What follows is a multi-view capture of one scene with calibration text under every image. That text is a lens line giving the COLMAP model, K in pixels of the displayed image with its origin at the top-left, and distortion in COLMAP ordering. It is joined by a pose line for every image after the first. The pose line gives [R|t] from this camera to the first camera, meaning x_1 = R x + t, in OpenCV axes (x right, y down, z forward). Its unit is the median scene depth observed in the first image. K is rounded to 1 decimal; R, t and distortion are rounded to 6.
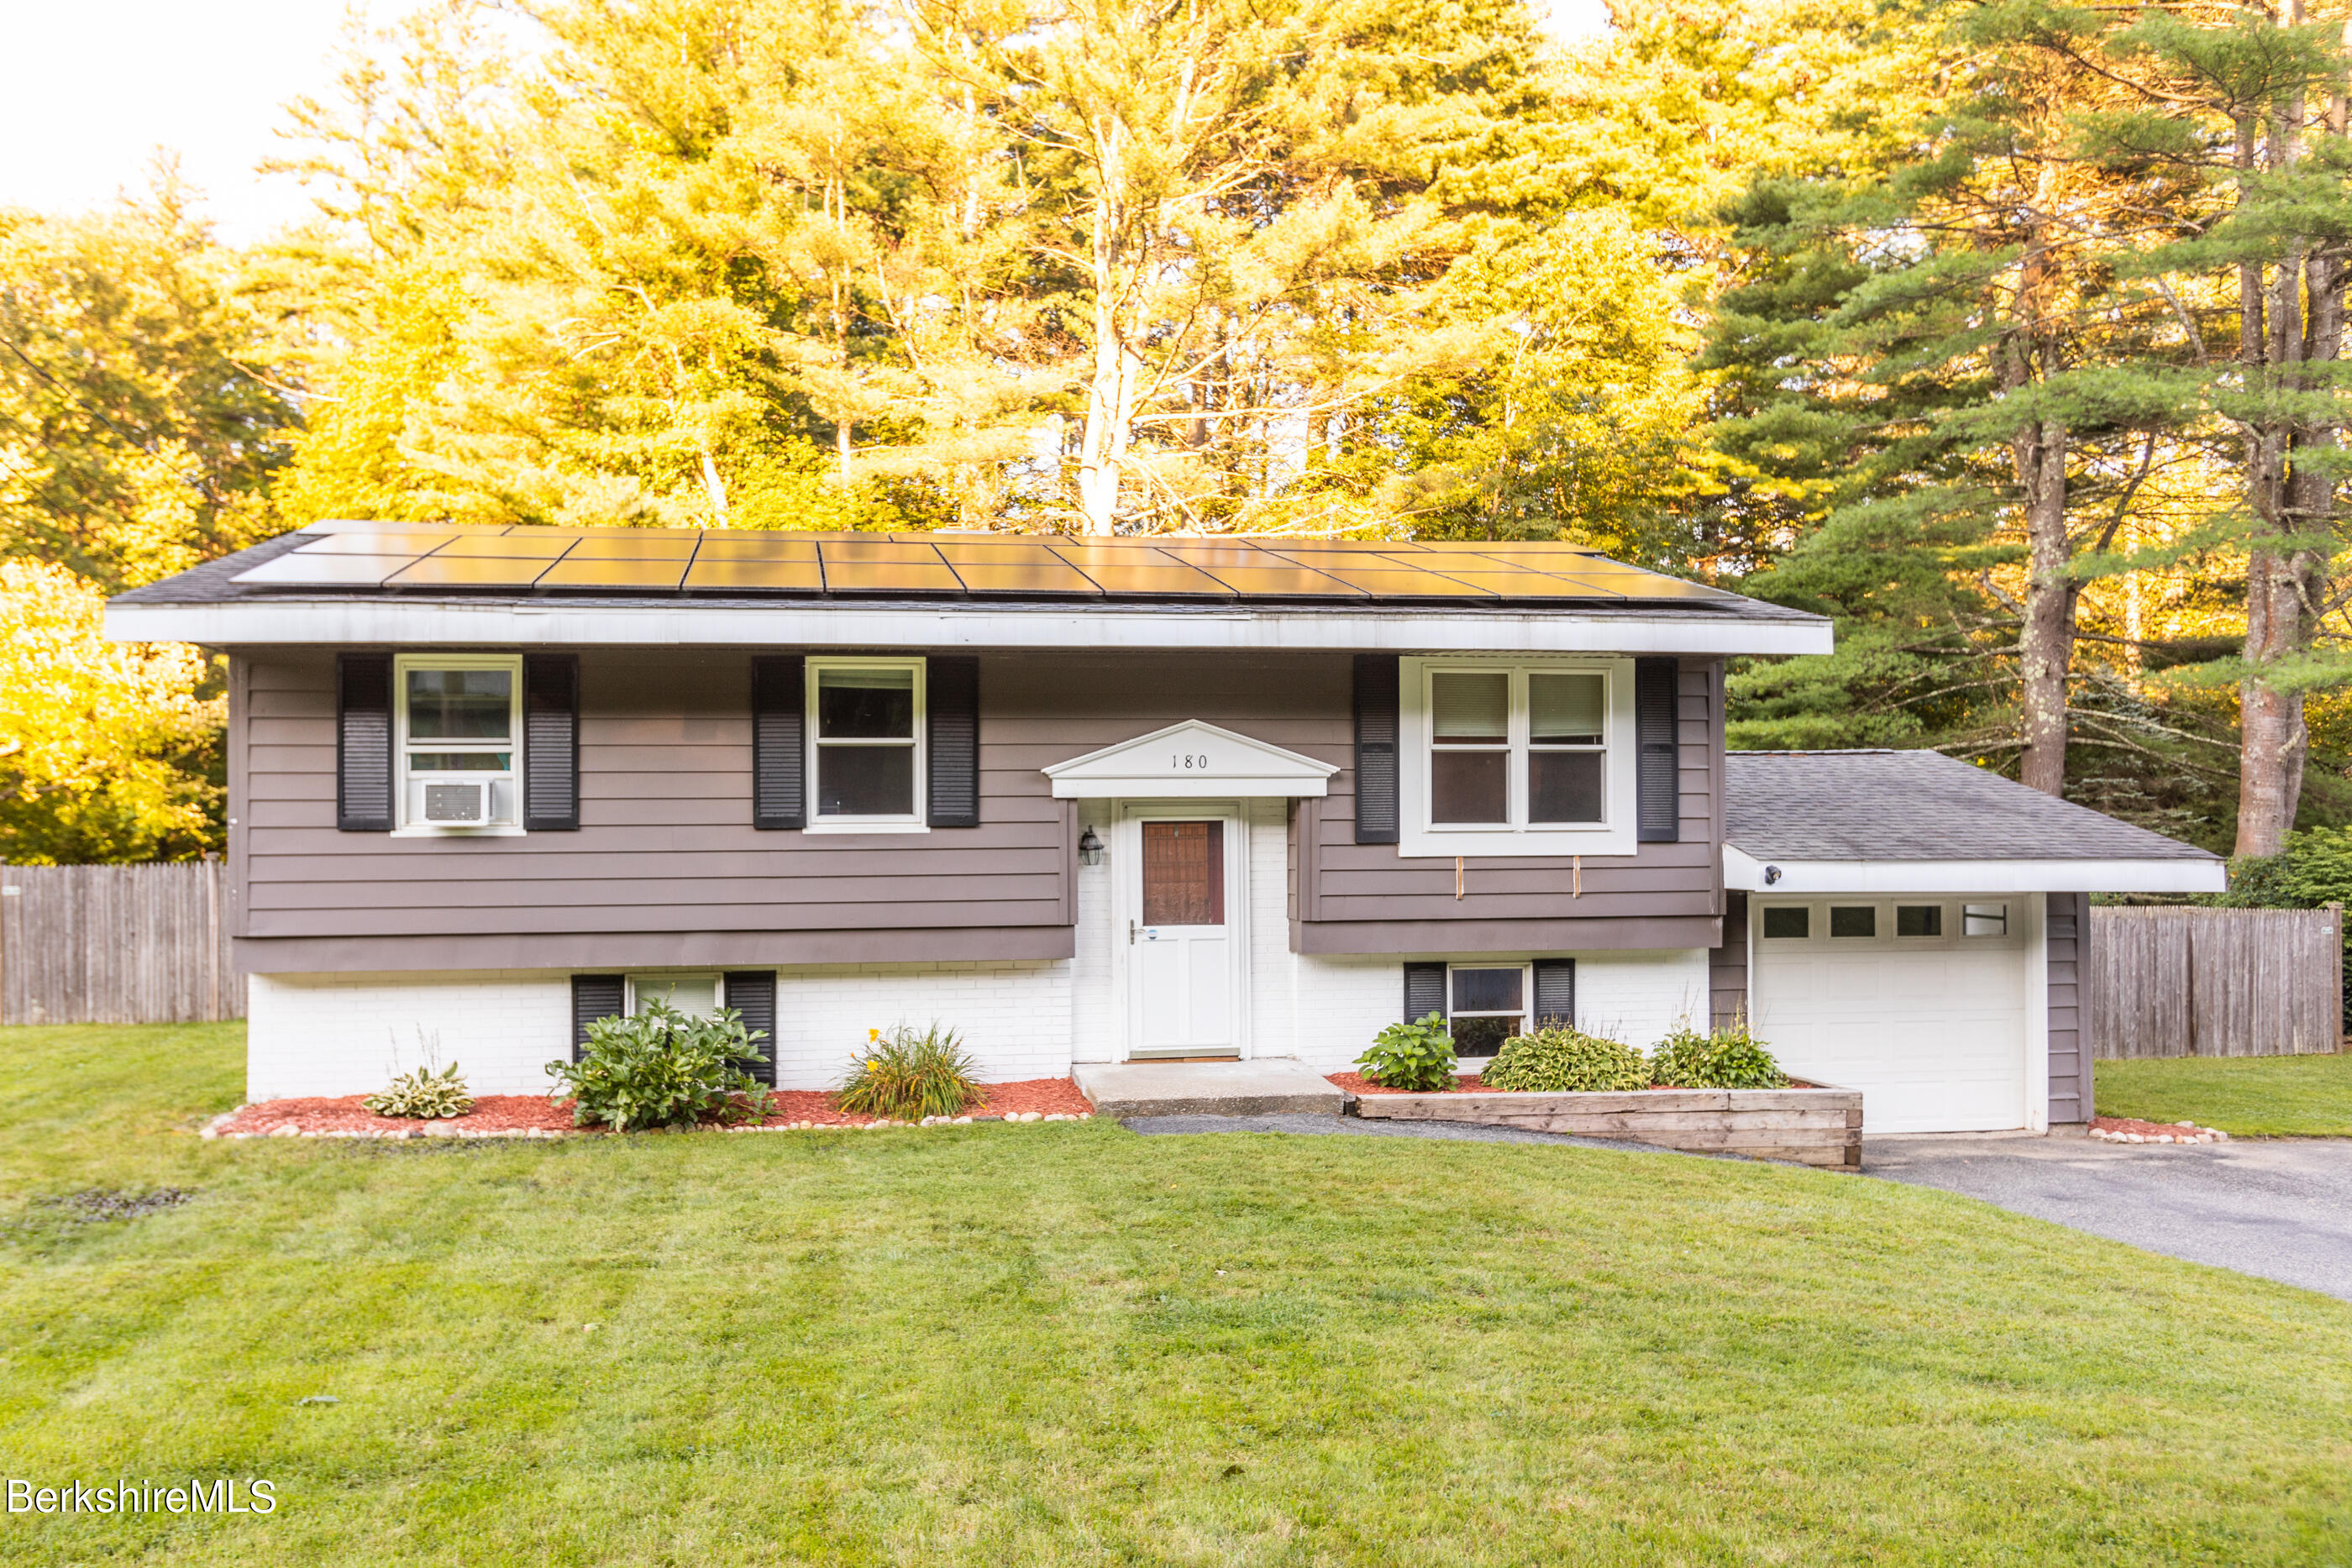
lens RADIAL K [[1844.6, 0, 1176.0], [0, 1844.6, 784.0], [0, 0, 1]] dist [-0.006015, -0.003388]
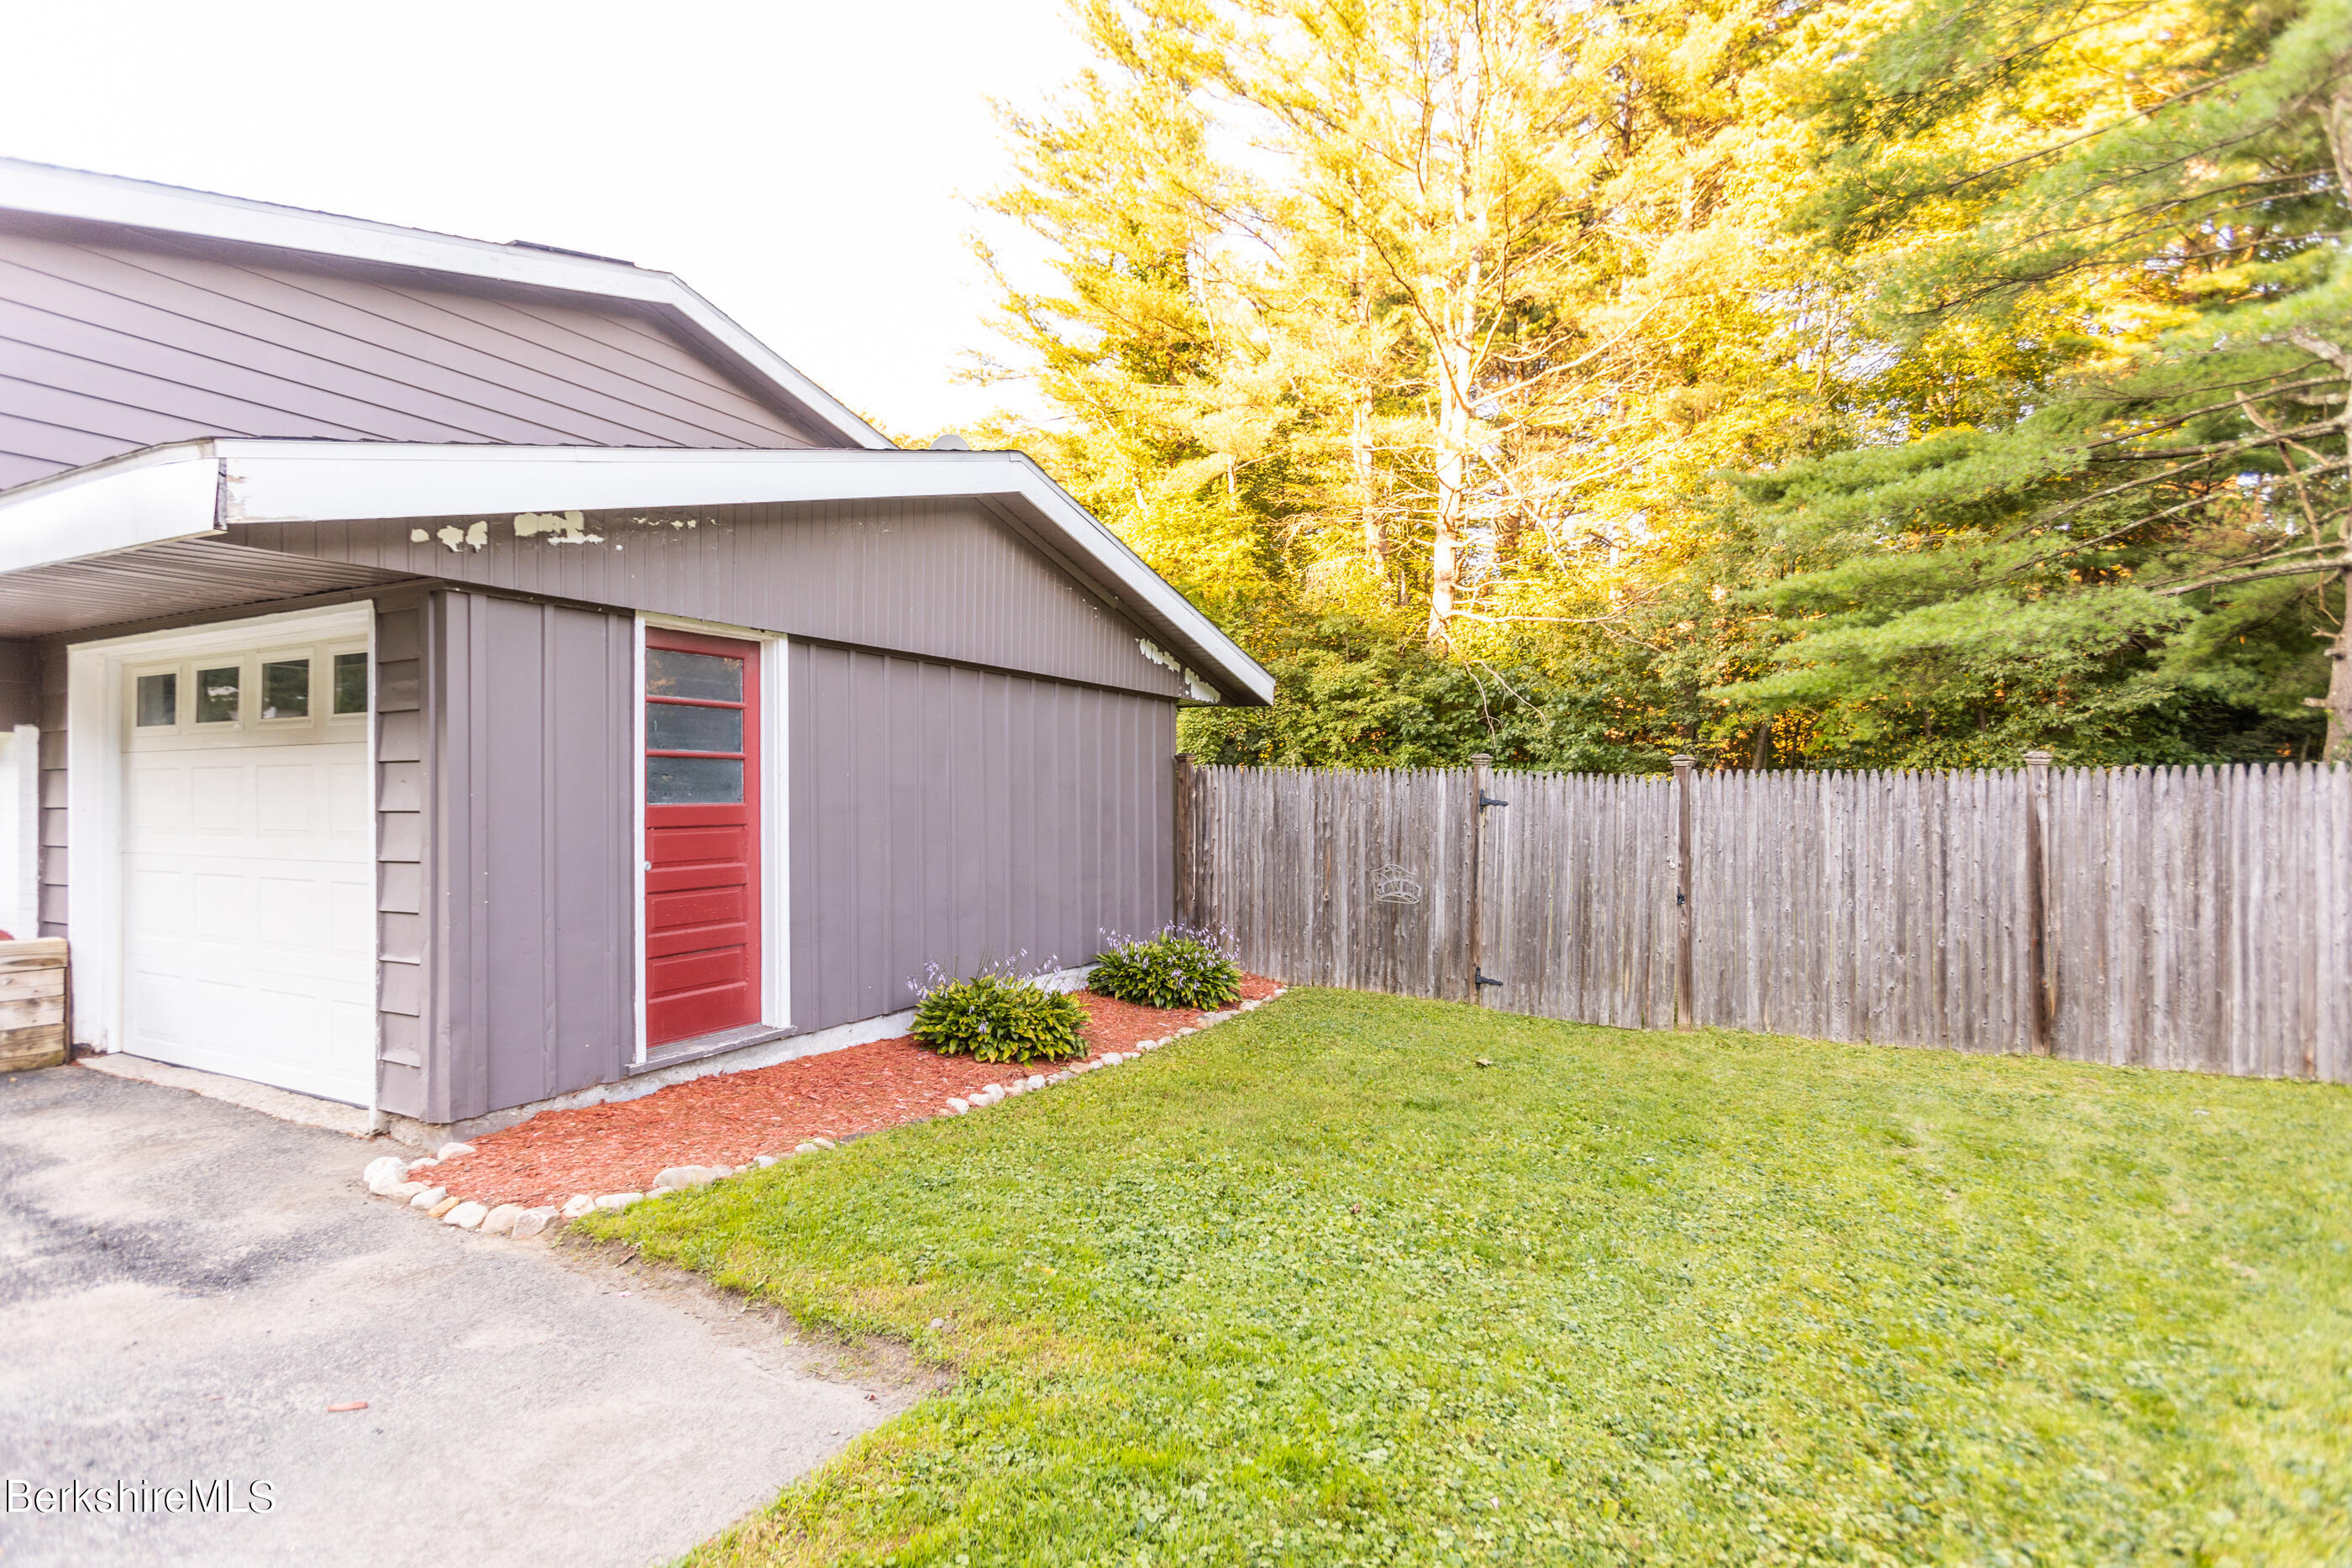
lens RADIAL K [[1164.6, 0, 1144.4], [0, 1164.6, 773.3], [0, 0, 1]] dist [-0.004445, 0.000091]
pose [[0.788471, -0.008782, -0.615010, 0.851548], [0.011525, 0.999933, 0.000497, 0.107307], [0.614965, -0.007479, 0.788519, 0.937962]]
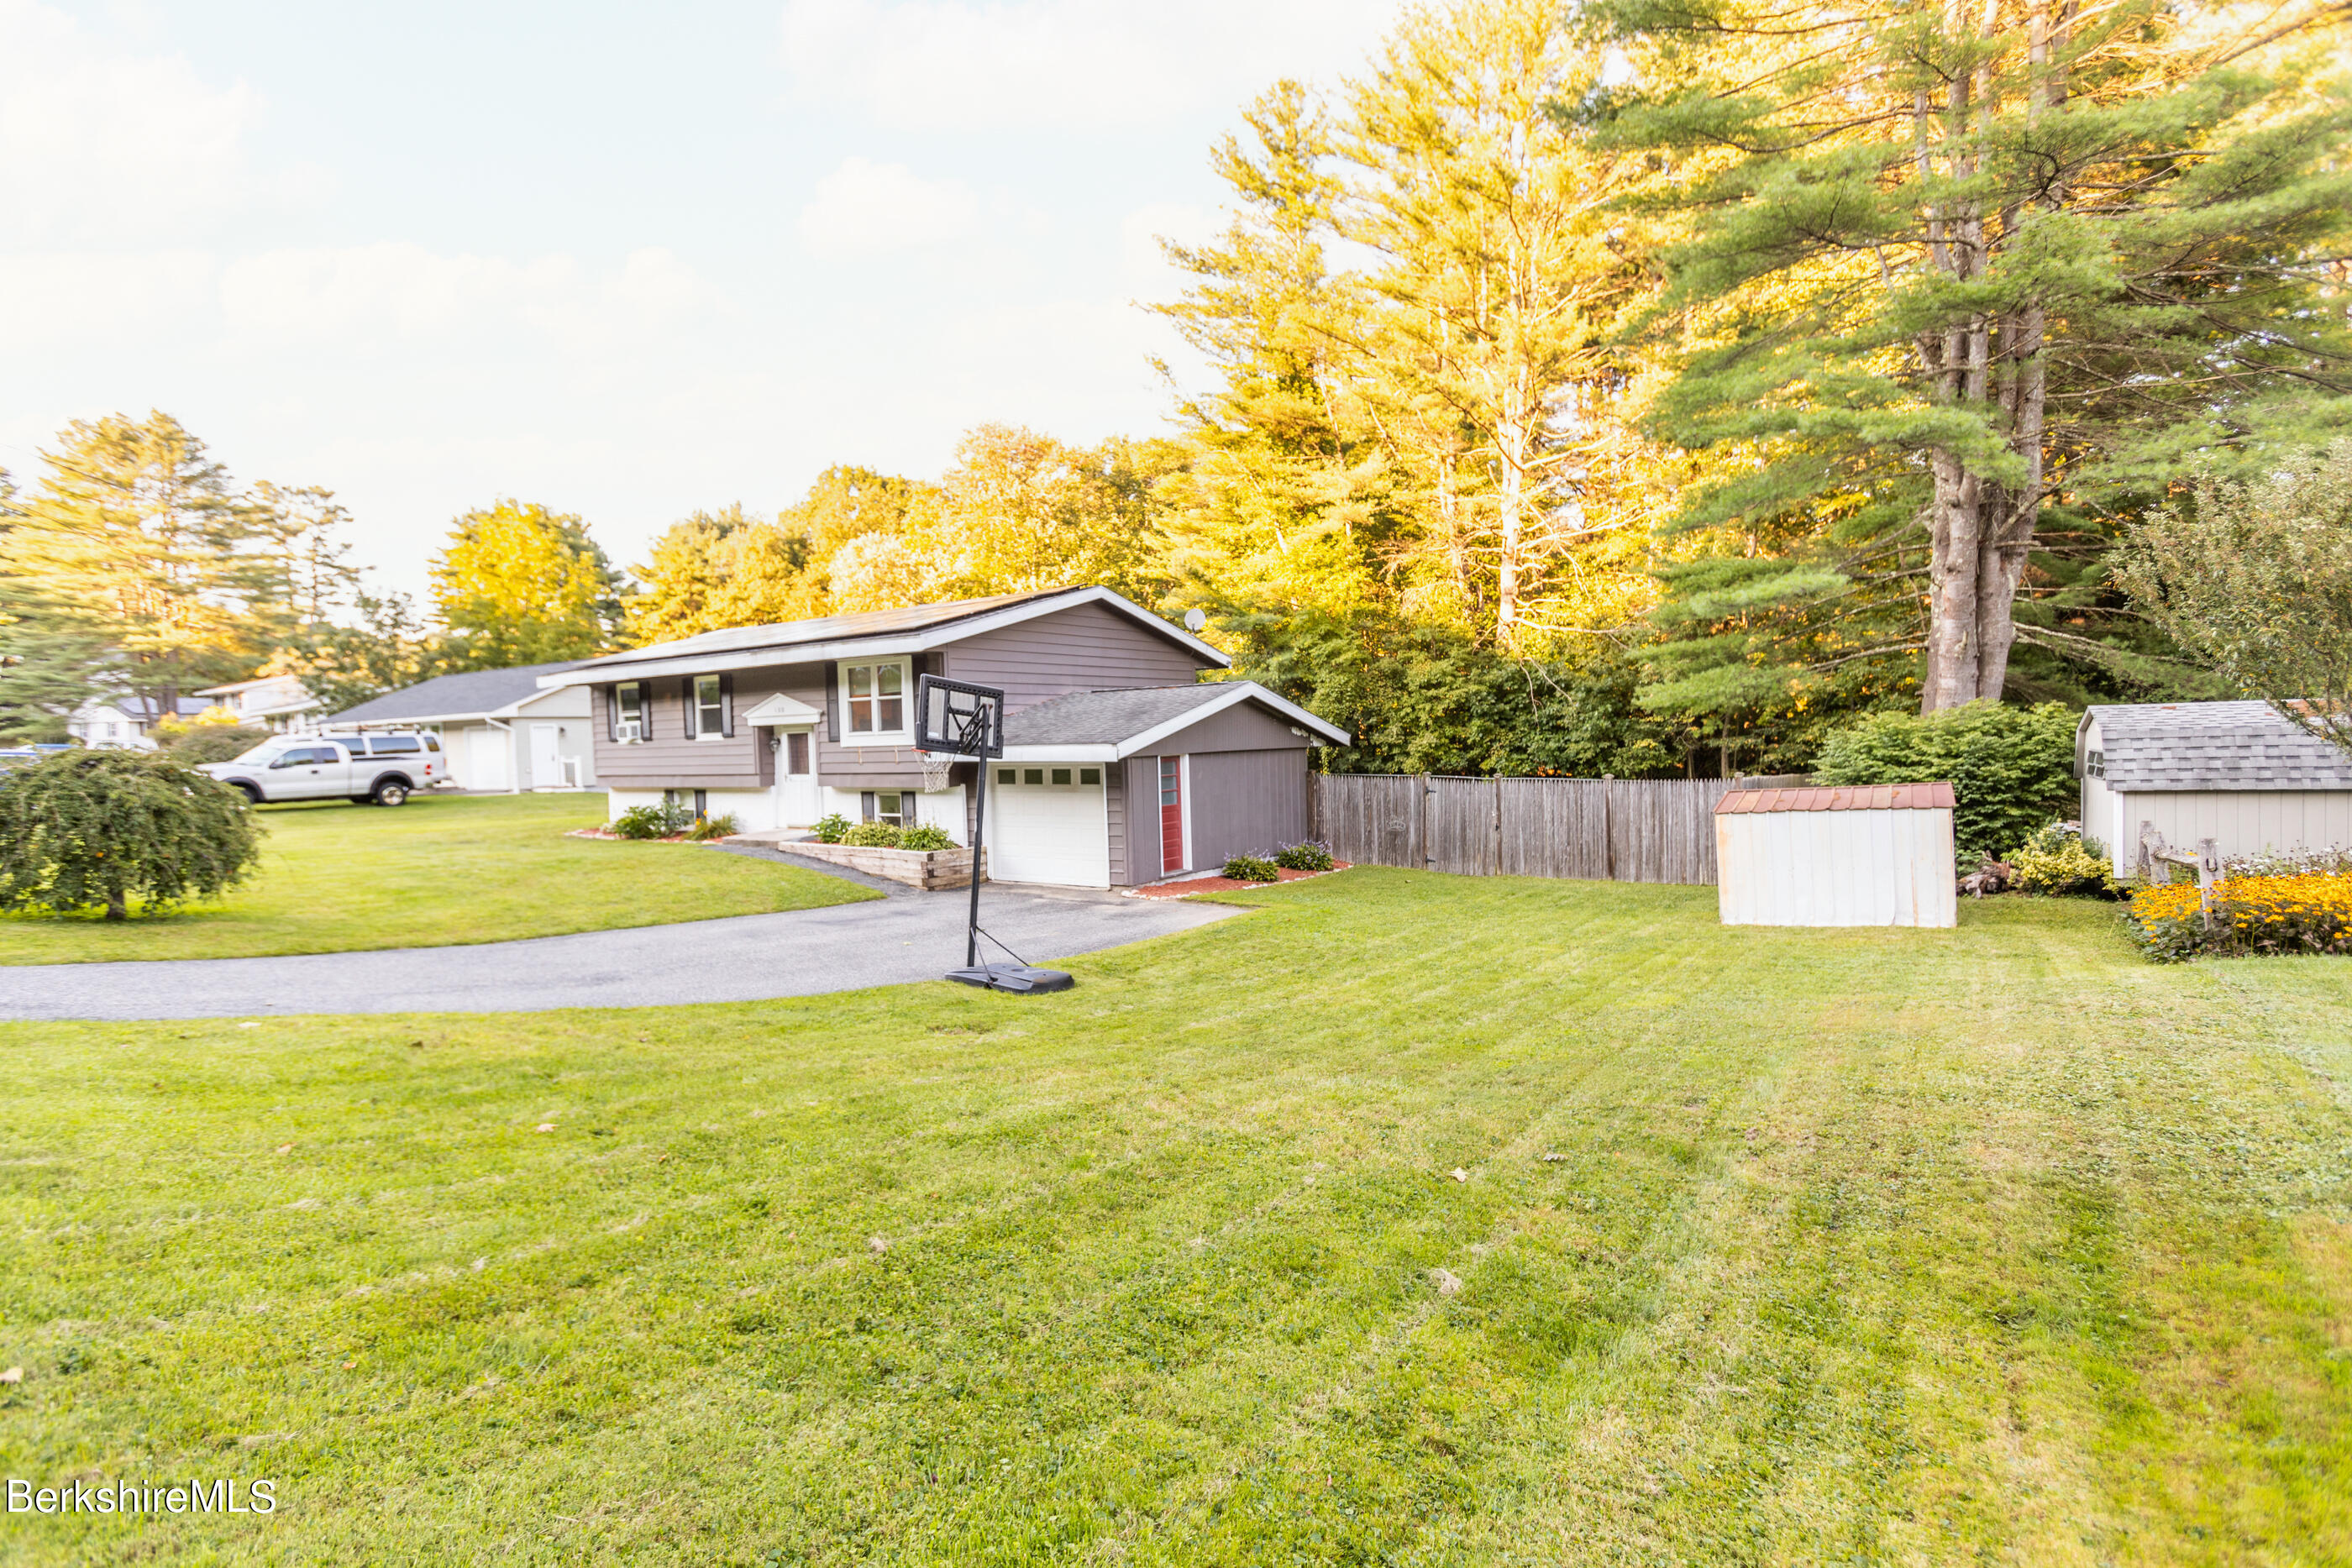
lens RADIAL K [[1140.7, 0, 1158.2], [0, 1140.7, 780.7], [0, 0, 1]] dist [-0.022432, 0.018439]
pose [[0.716880, 0.013155, -0.697072, 1.397959], [0.037807, 0.997617, 0.057708, 0.013241], [0.696171, -0.067724, 0.714675, 0.216299]]
